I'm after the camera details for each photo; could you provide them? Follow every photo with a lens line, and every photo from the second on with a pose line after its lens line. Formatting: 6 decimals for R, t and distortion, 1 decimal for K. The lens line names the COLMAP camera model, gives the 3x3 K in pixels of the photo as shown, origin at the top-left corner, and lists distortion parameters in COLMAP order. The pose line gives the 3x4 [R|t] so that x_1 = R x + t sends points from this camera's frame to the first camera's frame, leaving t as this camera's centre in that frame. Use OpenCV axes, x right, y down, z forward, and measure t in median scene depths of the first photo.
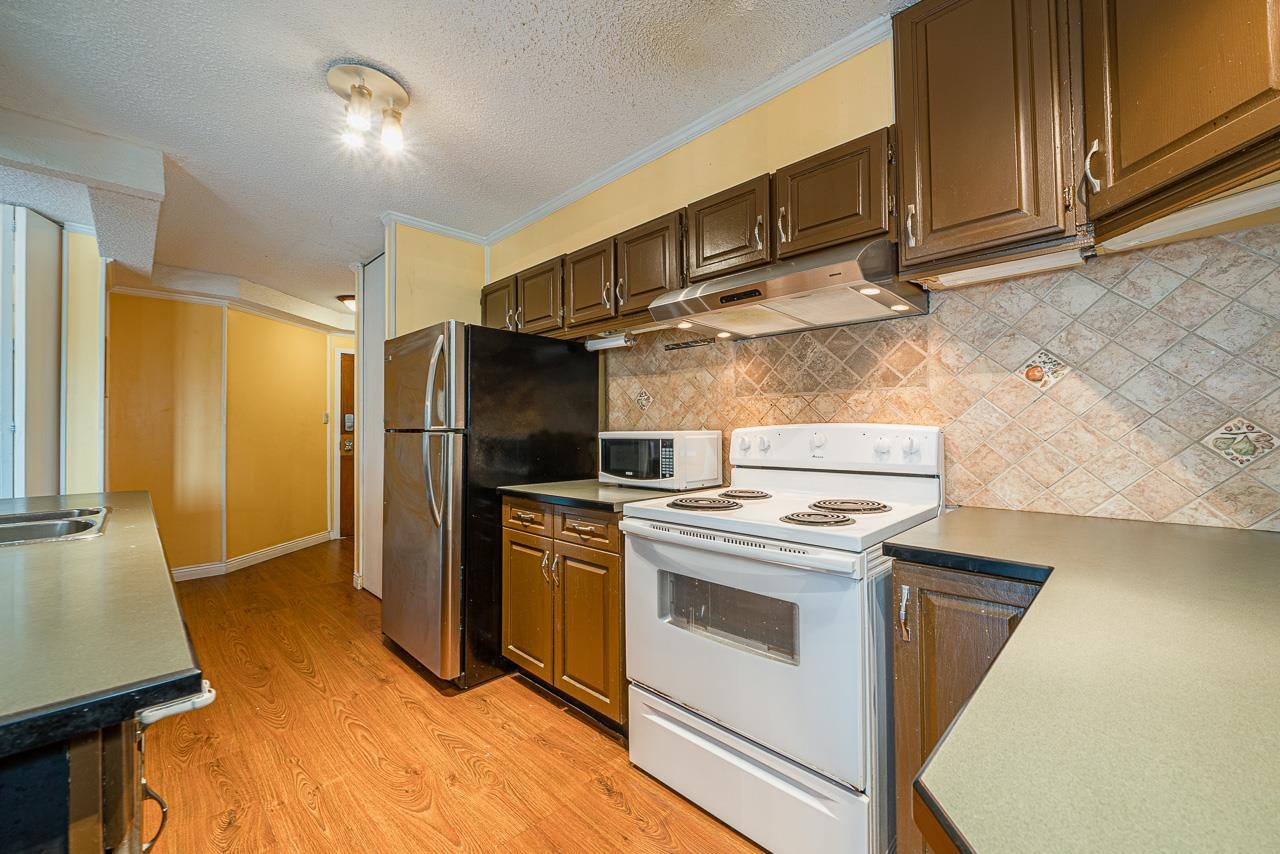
lens RADIAL K [[450.6, 0, 675.6], [0, 450.6, 421.4], [0, 0, 1]] dist [-0.001372, -0.000064]
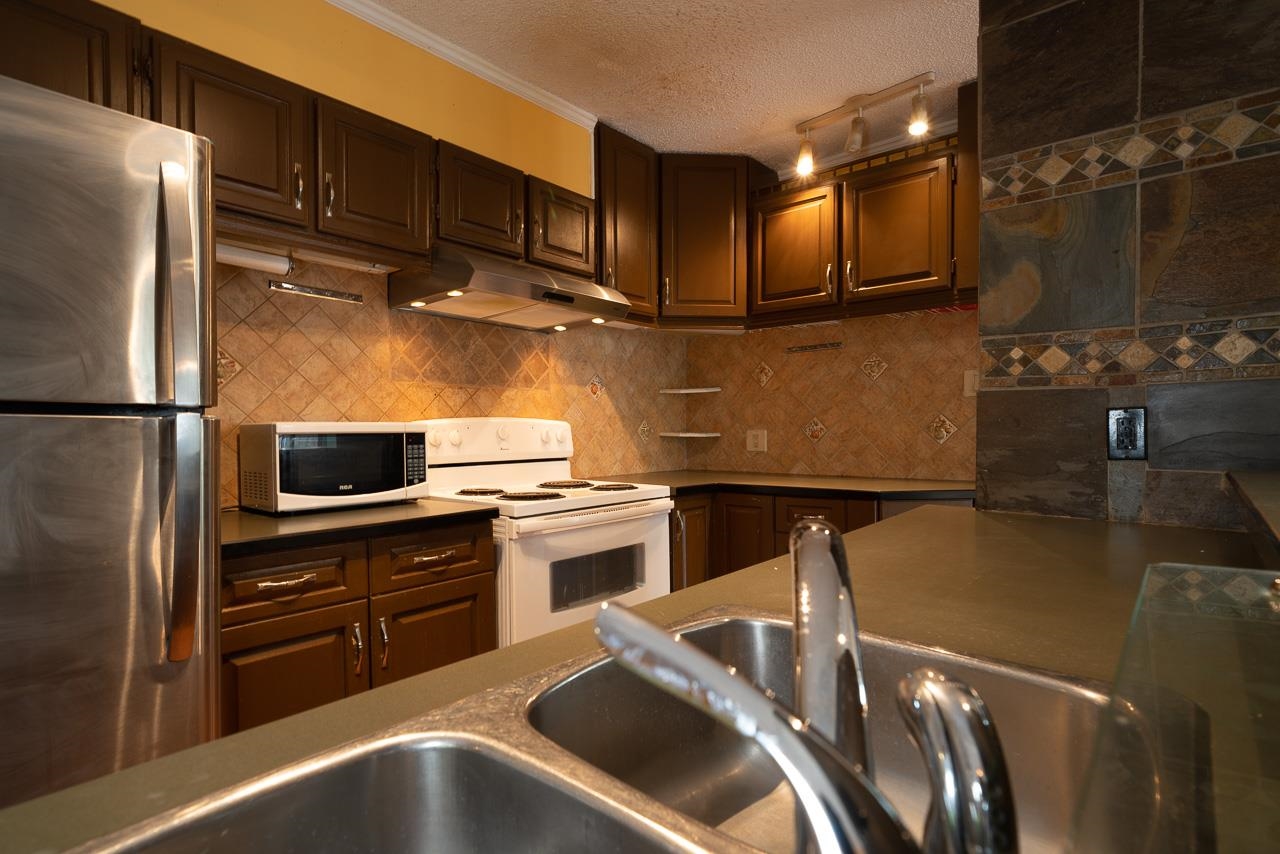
lens RADIAL K [[706.1, 0, 645.1], [0, 706.1, 444.8], [0, 0, 1]] dist [0.001303, 0.000128]
pose [[-0.034294, -0.012429, 0.999335, -1.260570], [-0.009397, 0.999882, 0.012114, 0.043180], [-0.999368, -0.008975, -0.034407, 0.685187]]
